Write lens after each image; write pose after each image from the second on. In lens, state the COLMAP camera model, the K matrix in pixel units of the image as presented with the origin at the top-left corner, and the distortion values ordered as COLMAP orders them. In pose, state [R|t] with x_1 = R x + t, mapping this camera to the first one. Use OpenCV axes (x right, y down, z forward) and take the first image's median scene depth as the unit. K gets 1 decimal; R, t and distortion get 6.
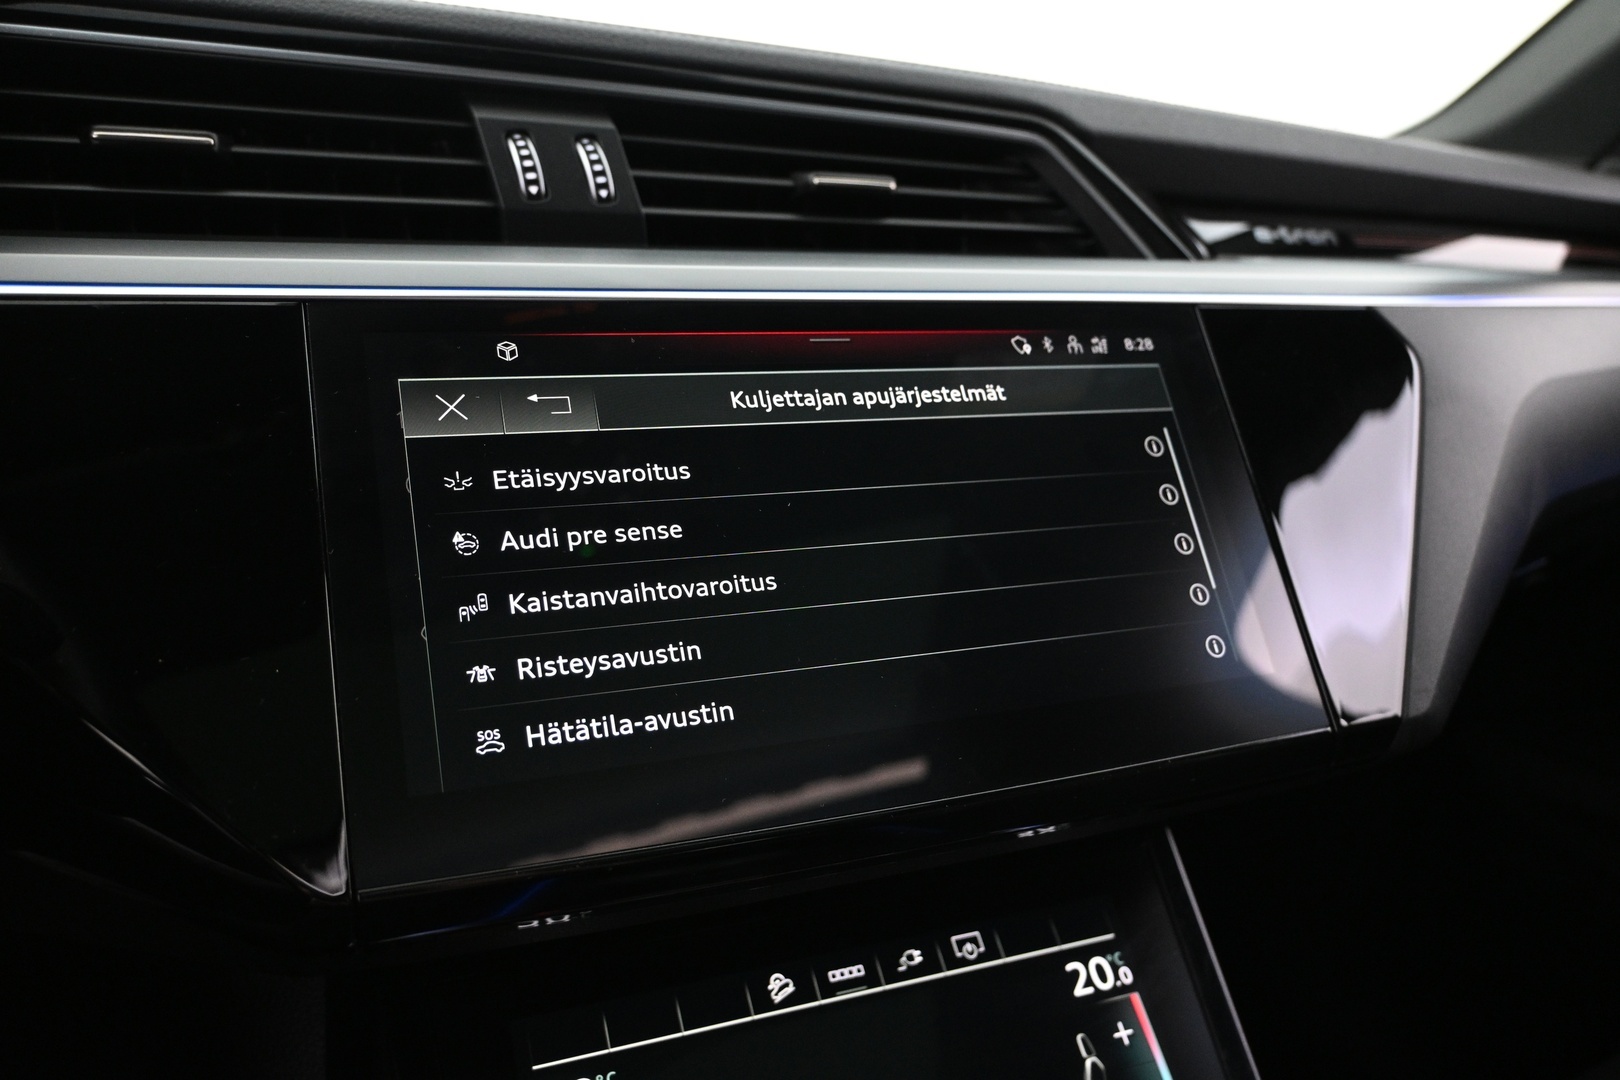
lens RADIAL K [[1218.1, 0, 804.3], [0, 1218.1, 533.9], [0, 0, 1]] dist [-0.017474, 0.007366]
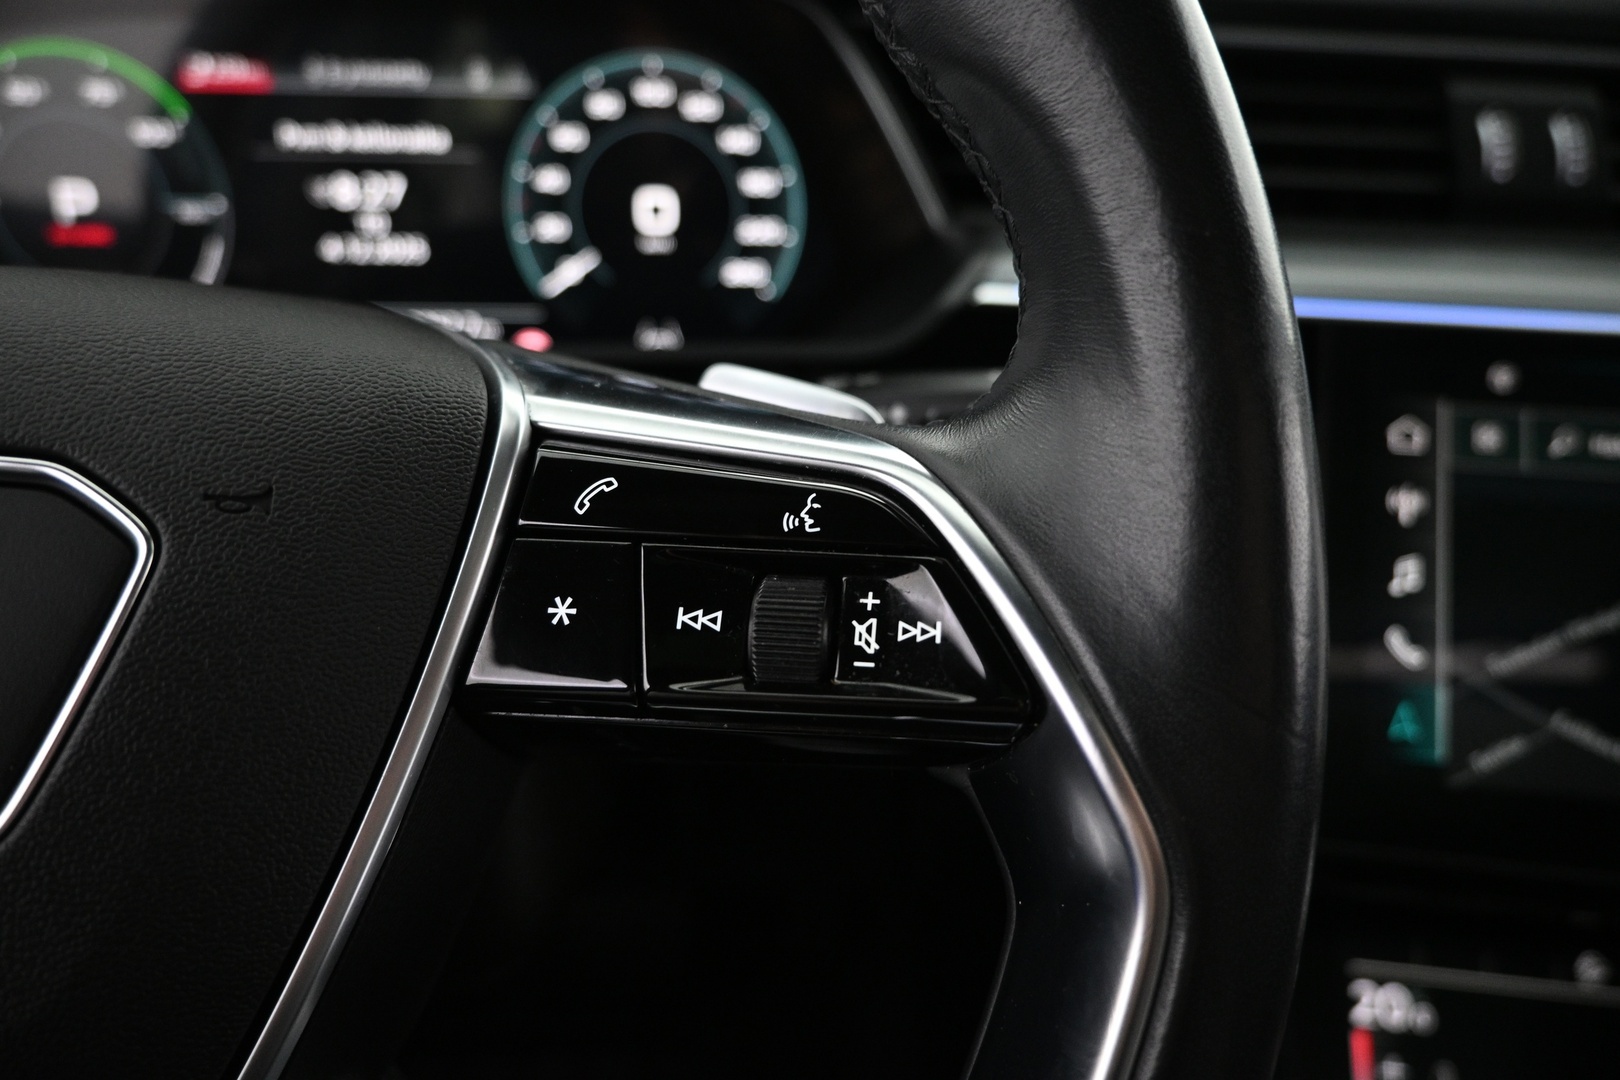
lens RADIAL K [[1101.5, 0, 804.8], [0, 1101.5, 565.4], [0, 0, 1]] dist [-0.005975, 0.000304]
pose [[0.864437, 0.214647, -0.454615, -0.235422], [-0.114085, 0.964435, 0.238430, -0.119262], [0.489625, -0.154243, 0.858182, -0.113060]]
